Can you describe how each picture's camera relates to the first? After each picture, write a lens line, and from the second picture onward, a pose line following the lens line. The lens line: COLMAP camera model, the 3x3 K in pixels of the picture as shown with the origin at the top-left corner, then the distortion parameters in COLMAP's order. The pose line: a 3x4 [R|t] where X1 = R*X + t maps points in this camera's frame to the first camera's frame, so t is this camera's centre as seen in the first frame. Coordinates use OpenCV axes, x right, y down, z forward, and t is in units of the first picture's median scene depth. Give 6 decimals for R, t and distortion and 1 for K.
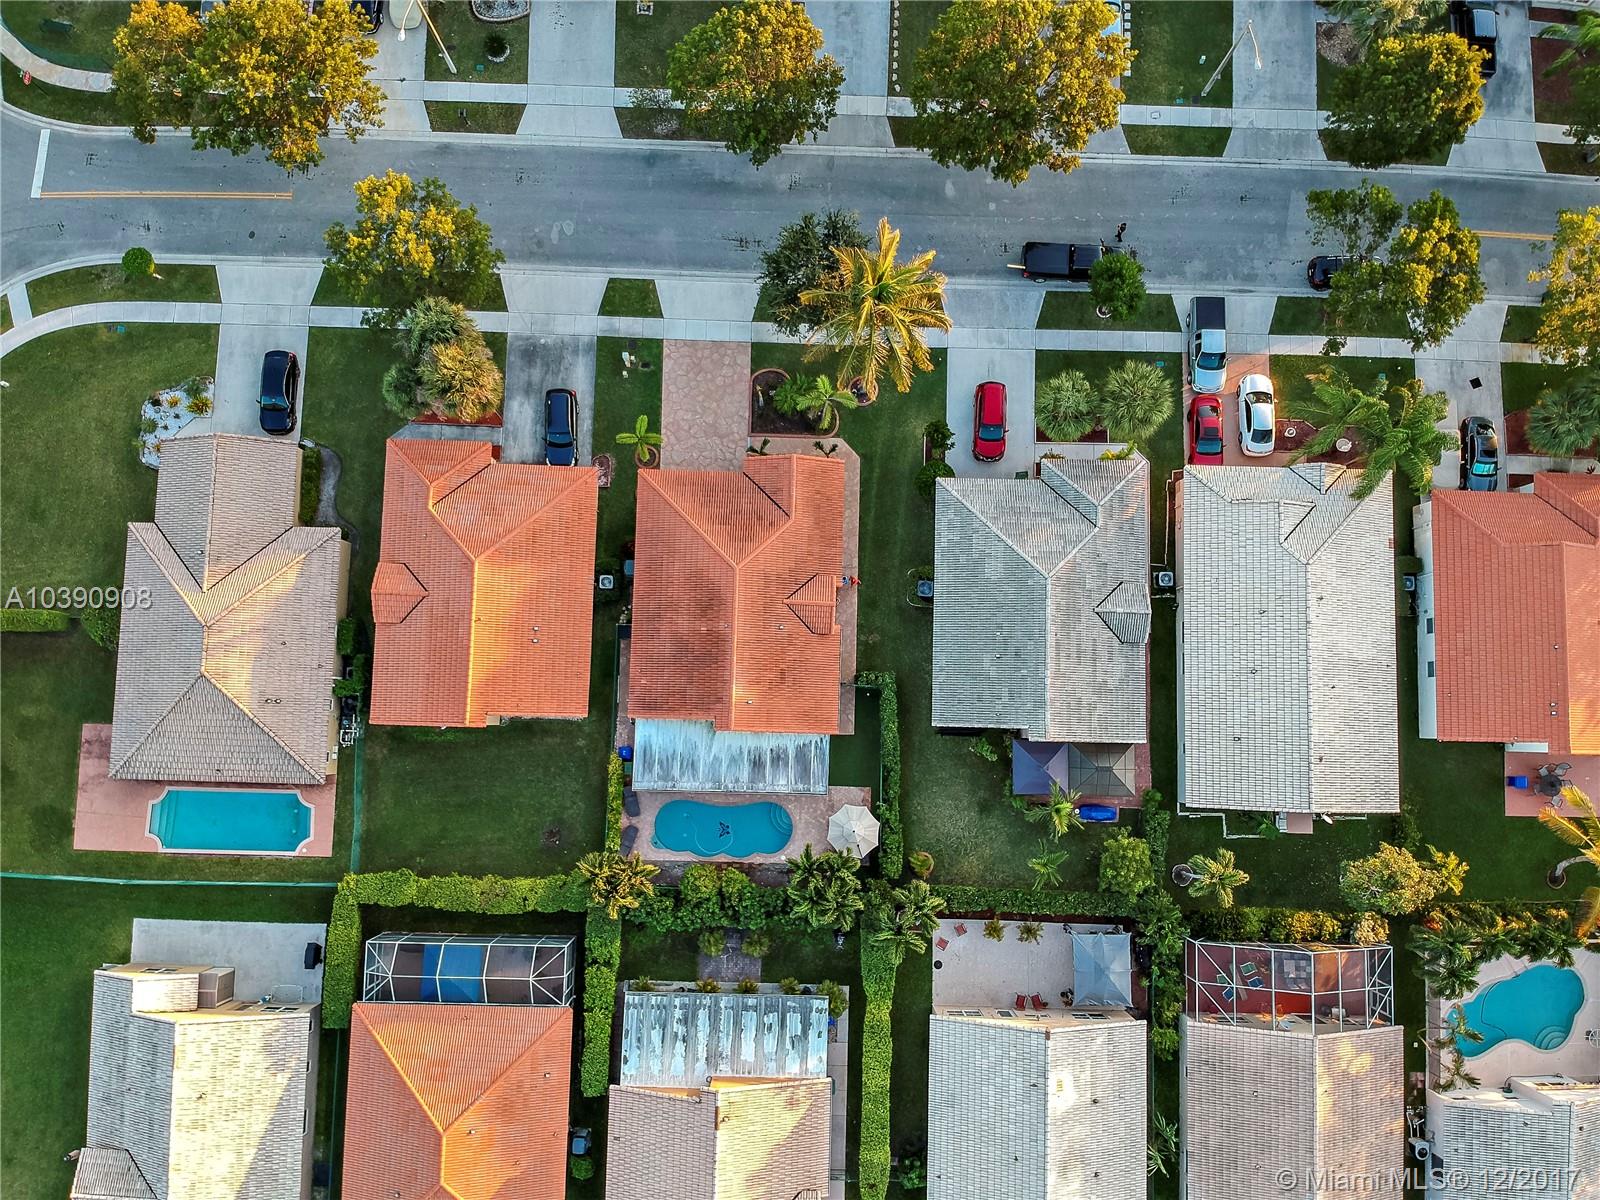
lens RADIAL K [[1175.2, 0, 814.6], [0, 1175.2, 597.4], [0, 0, 1]] dist [0.060819, -0.130890]
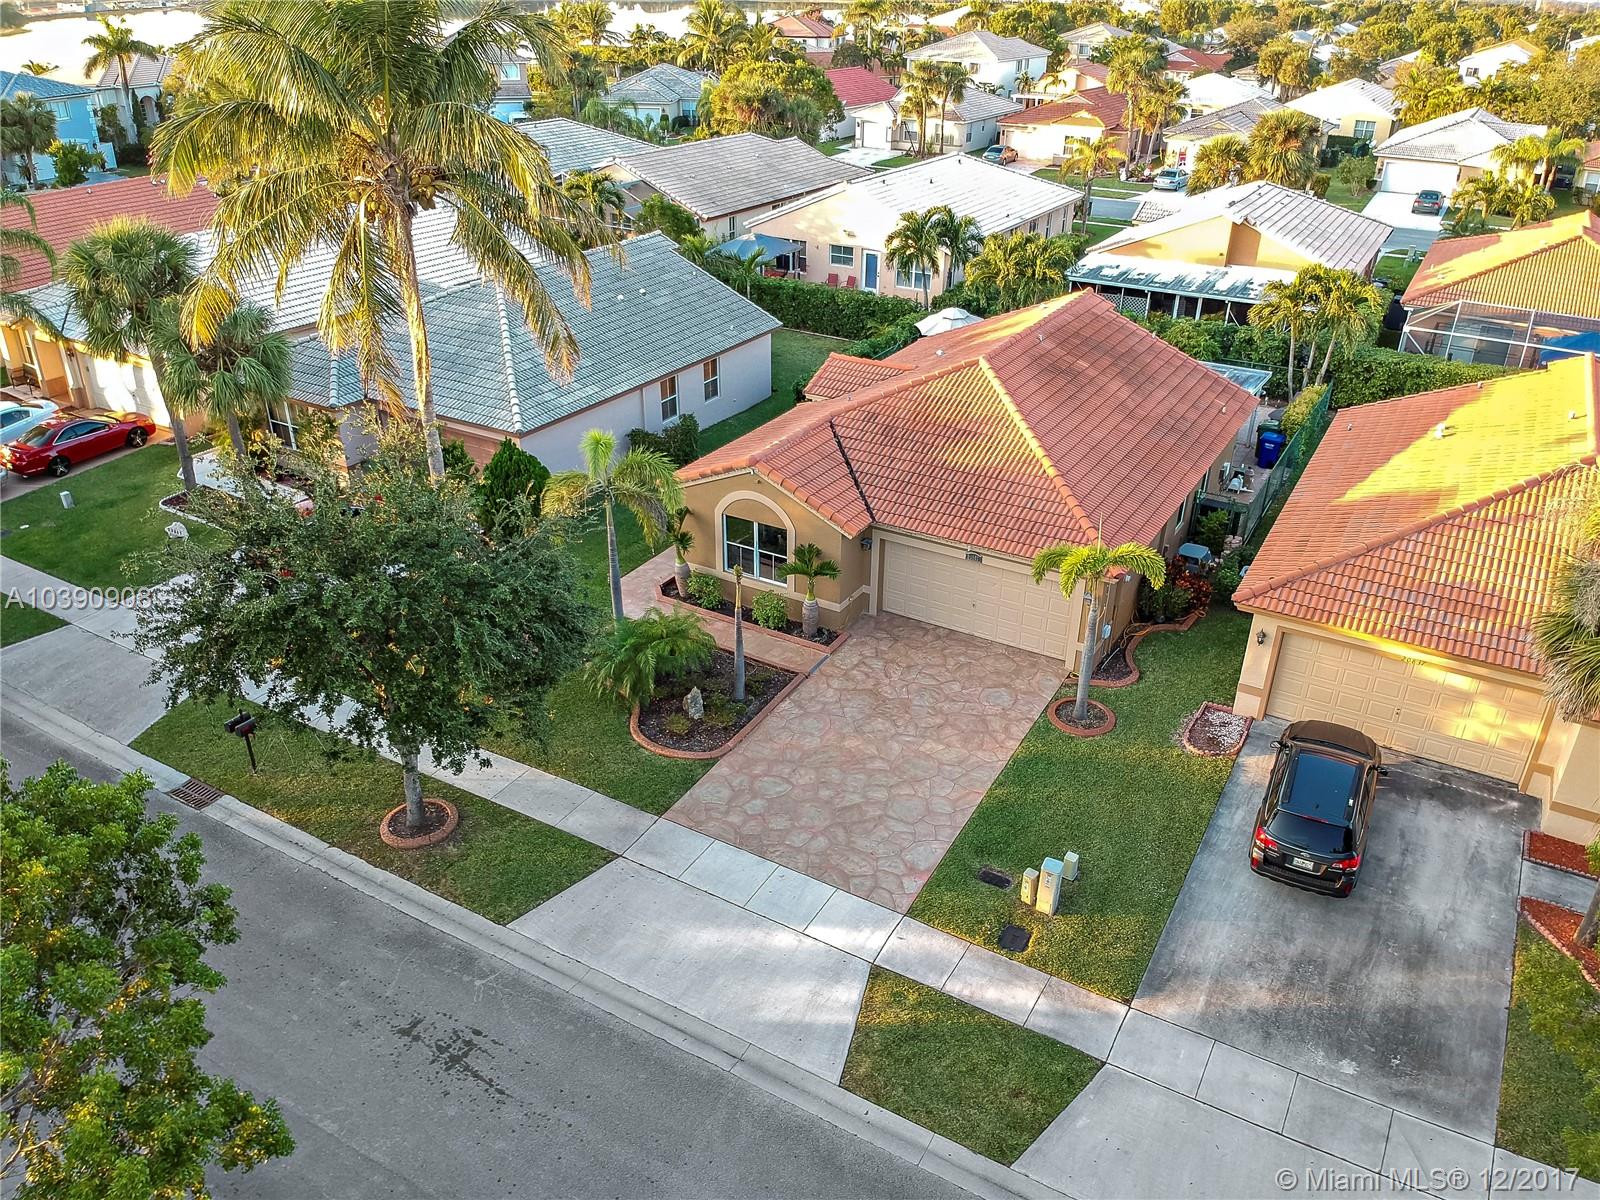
lens RADIAL K [[1175.2, 0, 807.6], [0, 1175.2, 609.0], [0, 0, 1]] dist [0.060819, -0.130890]
pose [[-0.877806, -0.249235, 0.409070, -0.220452], [0.473405, -0.321046, 0.820255, -0.472997], [-0.073106, 0.913680, 0.399805, 0.868720]]
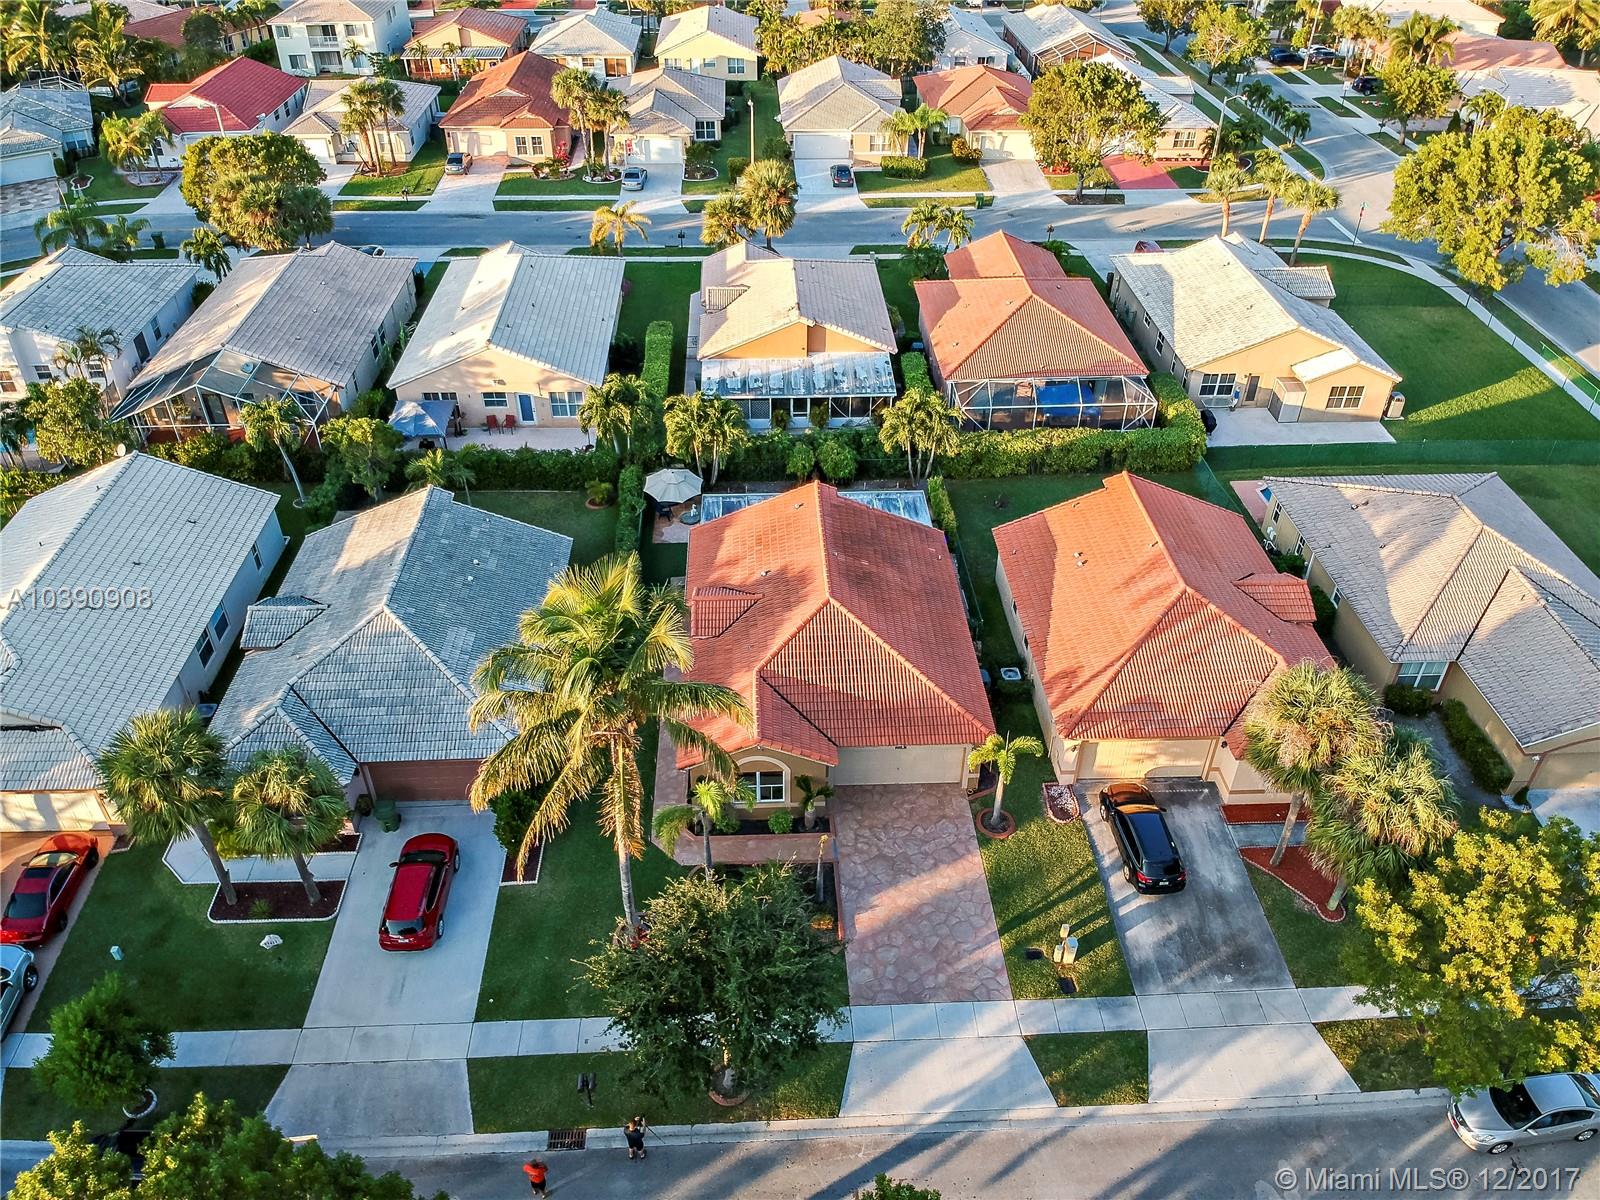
lens RADIAL K [[1175.2, 0, 805.9], [0, 1175.2, 602.3], [0, 0, 1]] dist [0.060819, -0.130890]
pose [[-0.996786, 0.025611, -0.075909, 0.001917], [-0.078270, -0.513392, 0.854577, -0.614826], [-0.017085, 0.857772, 0.513747, 0.607805]]
